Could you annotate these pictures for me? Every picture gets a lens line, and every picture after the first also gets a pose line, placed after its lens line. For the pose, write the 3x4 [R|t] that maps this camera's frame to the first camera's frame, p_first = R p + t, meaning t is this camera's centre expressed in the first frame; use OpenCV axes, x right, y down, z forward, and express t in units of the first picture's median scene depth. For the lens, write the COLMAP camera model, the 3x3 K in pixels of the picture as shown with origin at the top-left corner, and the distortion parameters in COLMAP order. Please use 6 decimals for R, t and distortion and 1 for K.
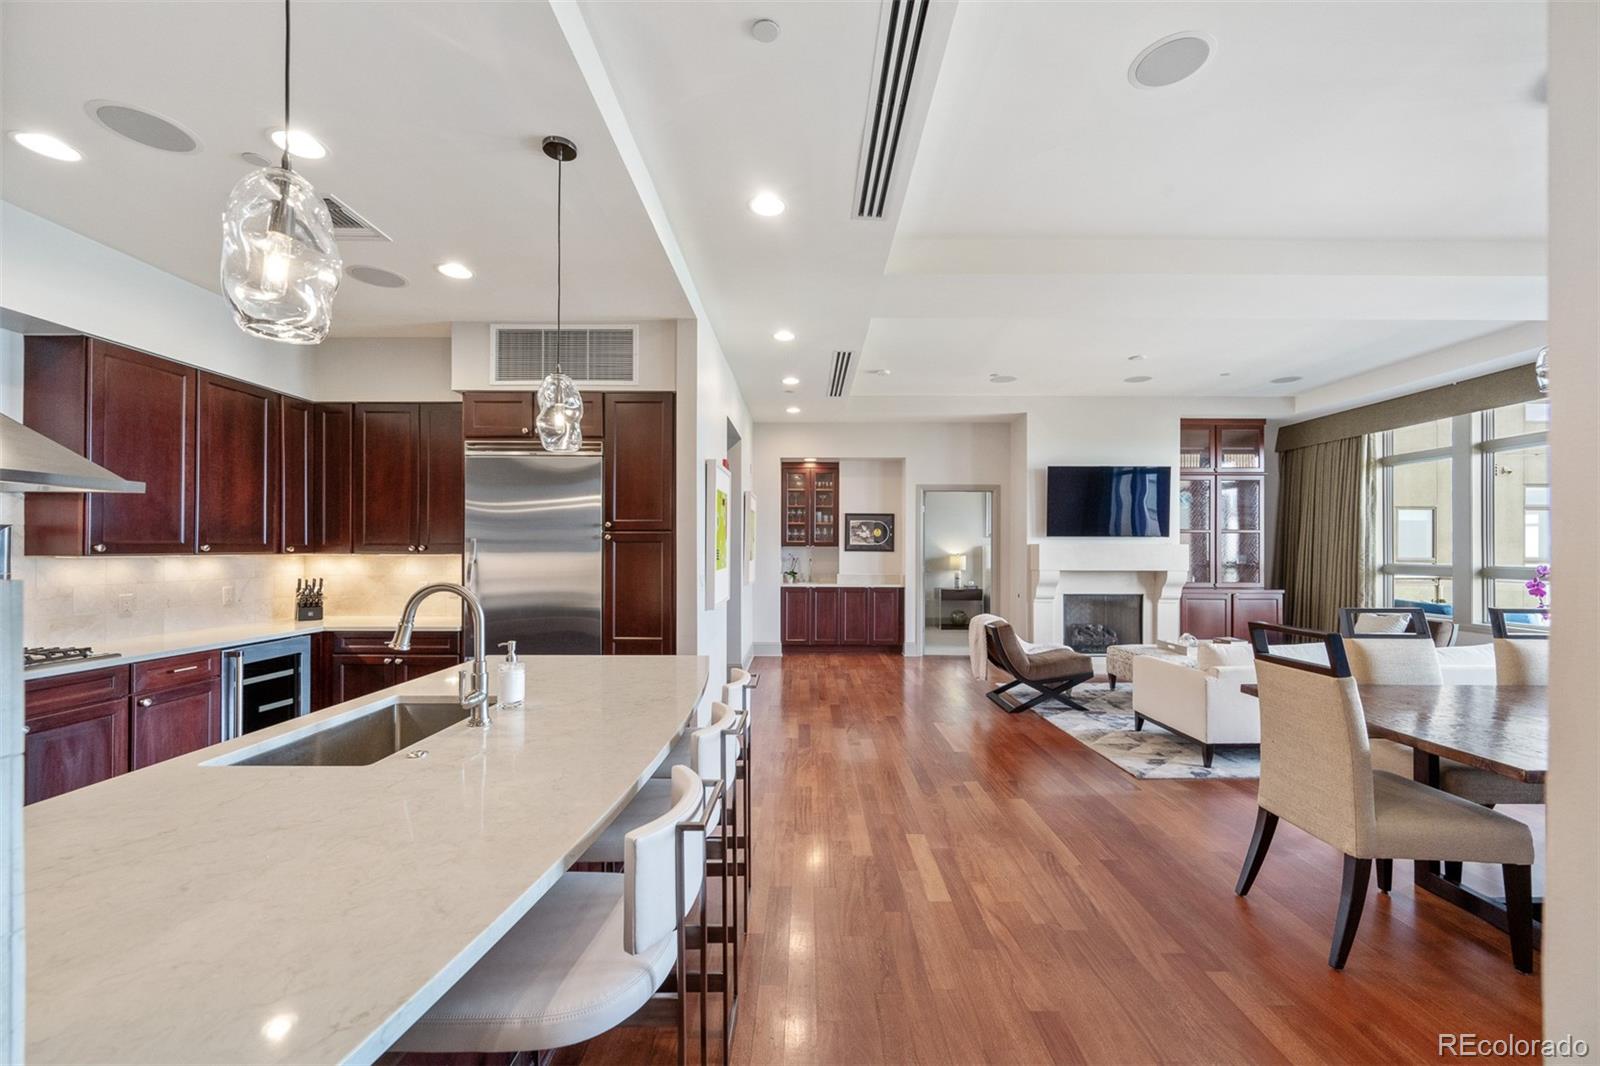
lens RADIAL K [[632.3, 0, 803.6], [0, 632.3, 548.9], [0, 0, 1]] dist [-0.001432, -0.000171]
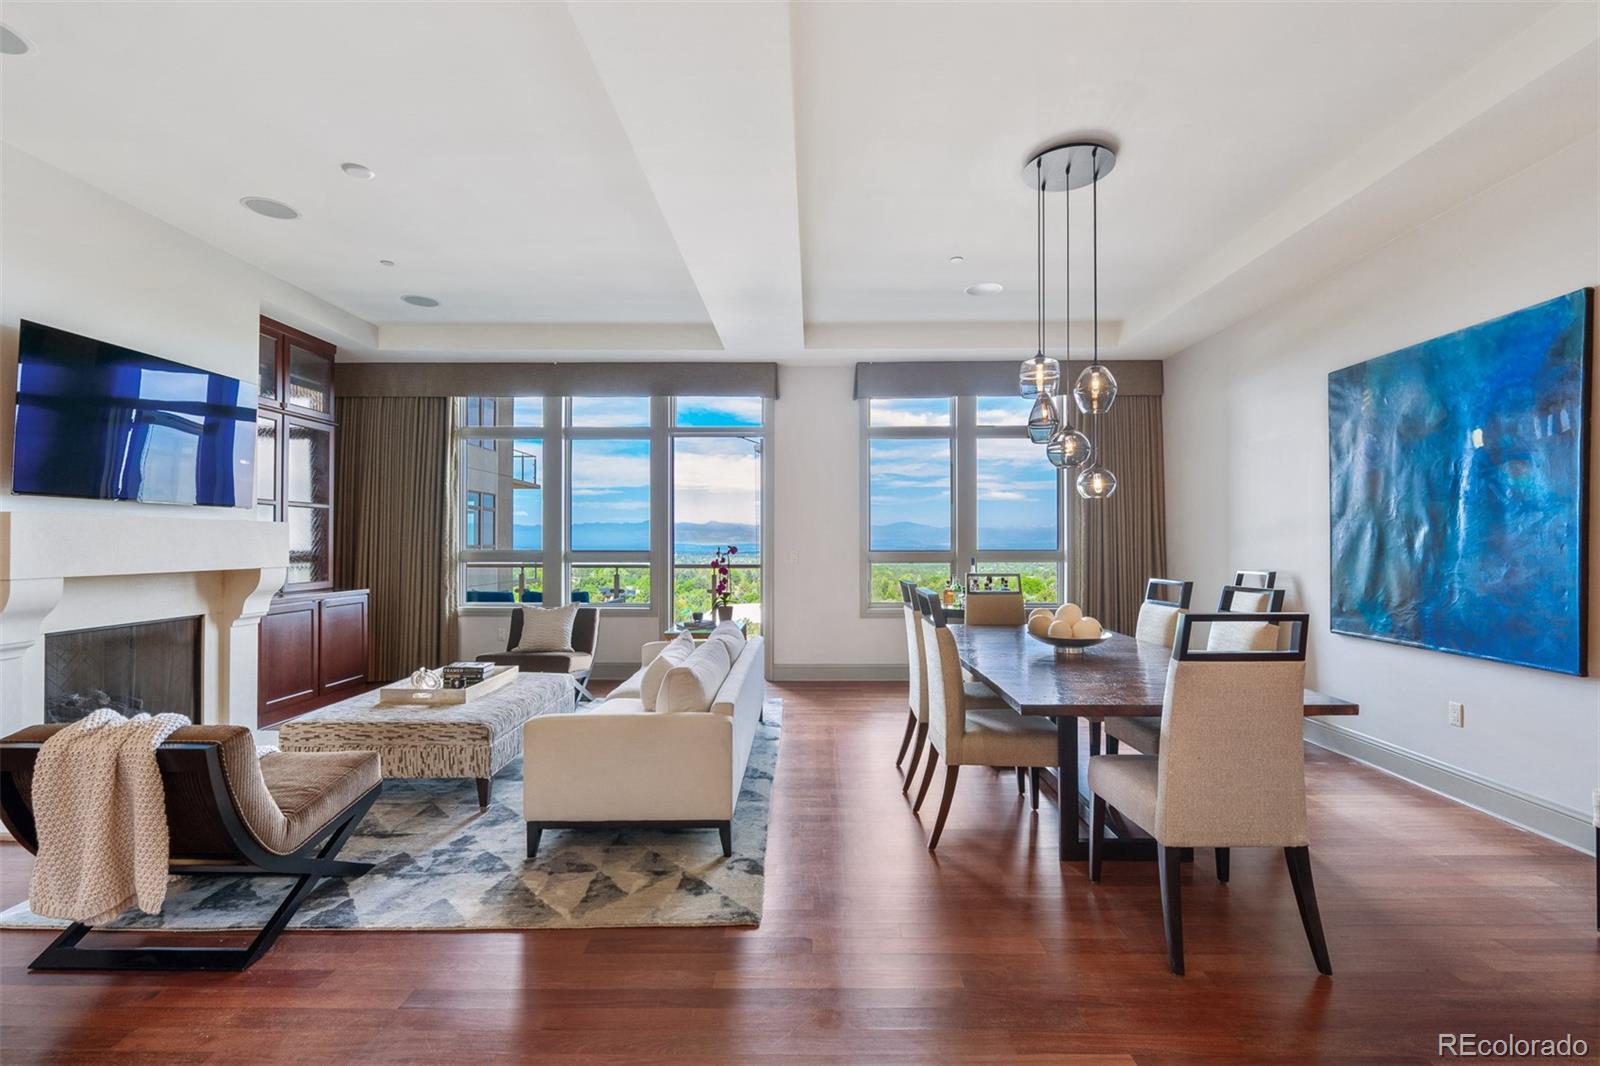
lens RADIAL K [[718.8, 0, 806.9], [0, 718.8, 537.6], [0, 0, 1]] dist [-0.001522, -0.000252]
pose [[0.012457, 0.004040, 0.999914, -0.099864], [-0.001177, 0.999991, -0.004026, 0.014797], [-0.999922, -0.001127, 0.012462, 0.811600]]
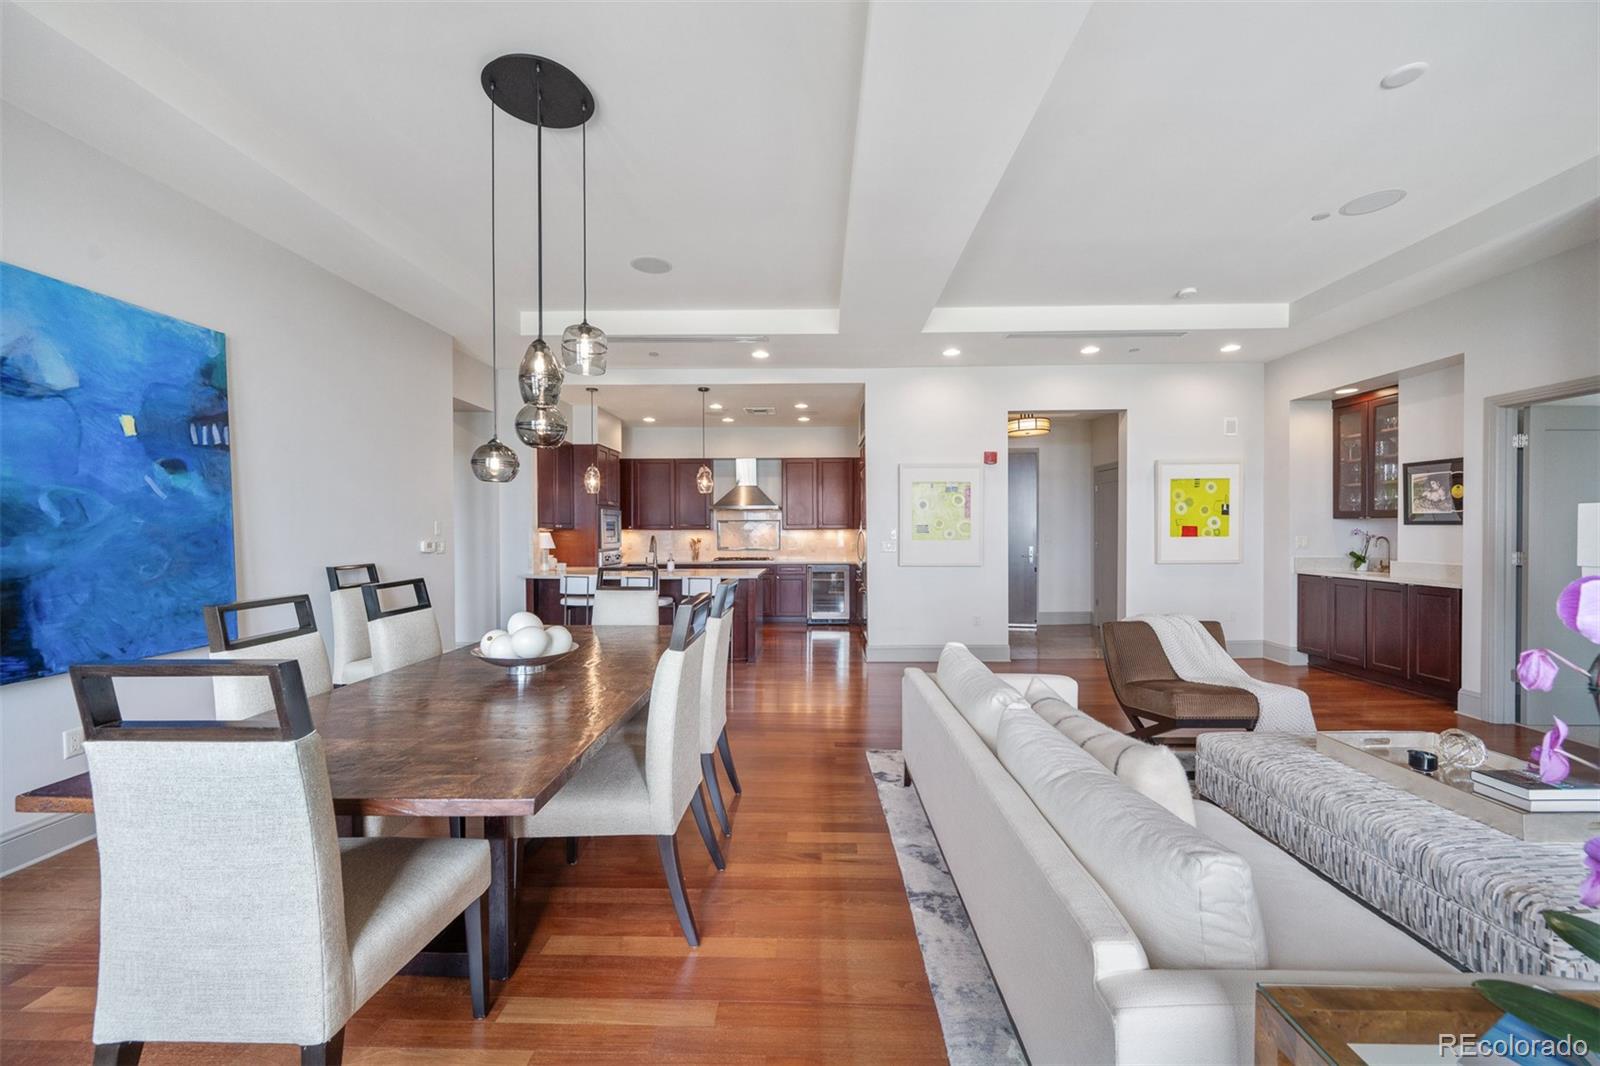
lens RADIAL K [[628.0, 0, 804.5], [0, 628.0, 535.2], [0, 0, 1]] dist [0.000268, 0.000021]
pose [[-0.021634, 0.006606, -0.999744, 1.299166], [0.005324, 0.999965, 0.006493, 0.013007], [0.999752, -0.005183, -0.021669, 0.790975]]
